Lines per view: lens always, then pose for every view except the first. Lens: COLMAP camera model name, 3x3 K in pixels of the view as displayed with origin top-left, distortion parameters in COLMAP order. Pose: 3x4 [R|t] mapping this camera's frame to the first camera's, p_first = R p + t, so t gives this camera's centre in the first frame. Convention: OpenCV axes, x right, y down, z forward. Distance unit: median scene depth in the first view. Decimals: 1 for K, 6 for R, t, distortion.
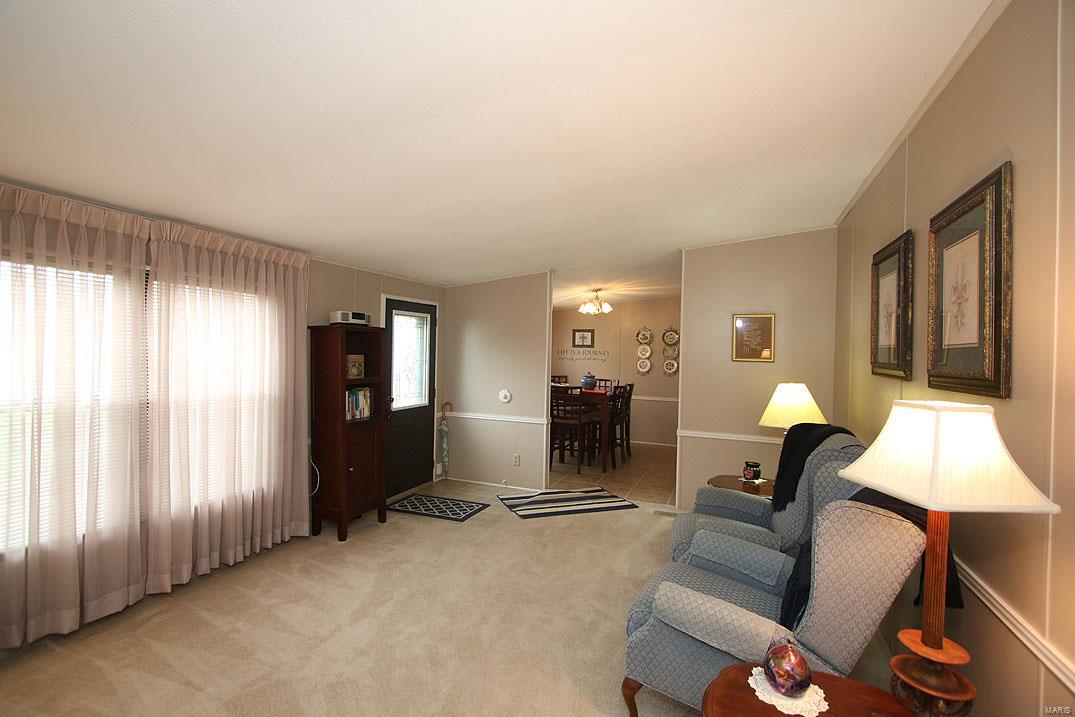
lens RADIAL K [[496.1, 0, 538.6], [0, 496.1, 356.6], [0, 0, 1]] dist [-0.002927, -0.001816]
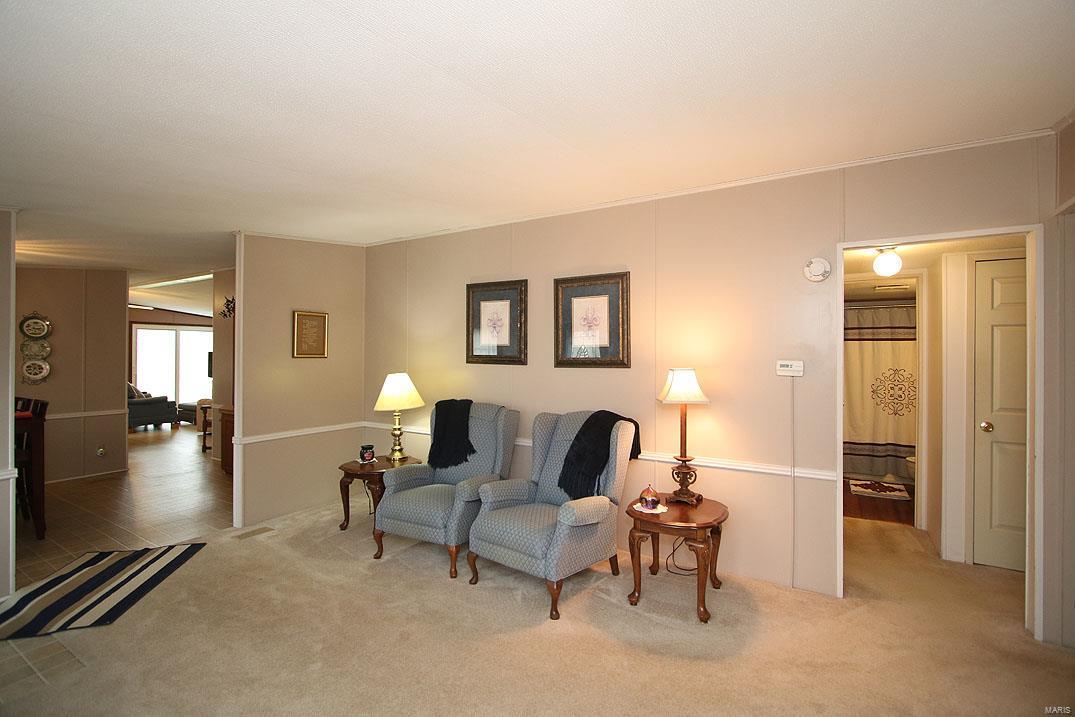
lens RADIAL K [[496.1, 0, 537.0], [0, 496.1, 360.1], [0, 0, 1]] dist [-0.002927, -0.001816]
pose [[0.119987, -0.017978, 0.992613, -0.530557], [0.008962, 0.999815, 0.017025, 0.001202], [-0.992735, 0.006853, 0.120126, 0.388431]]
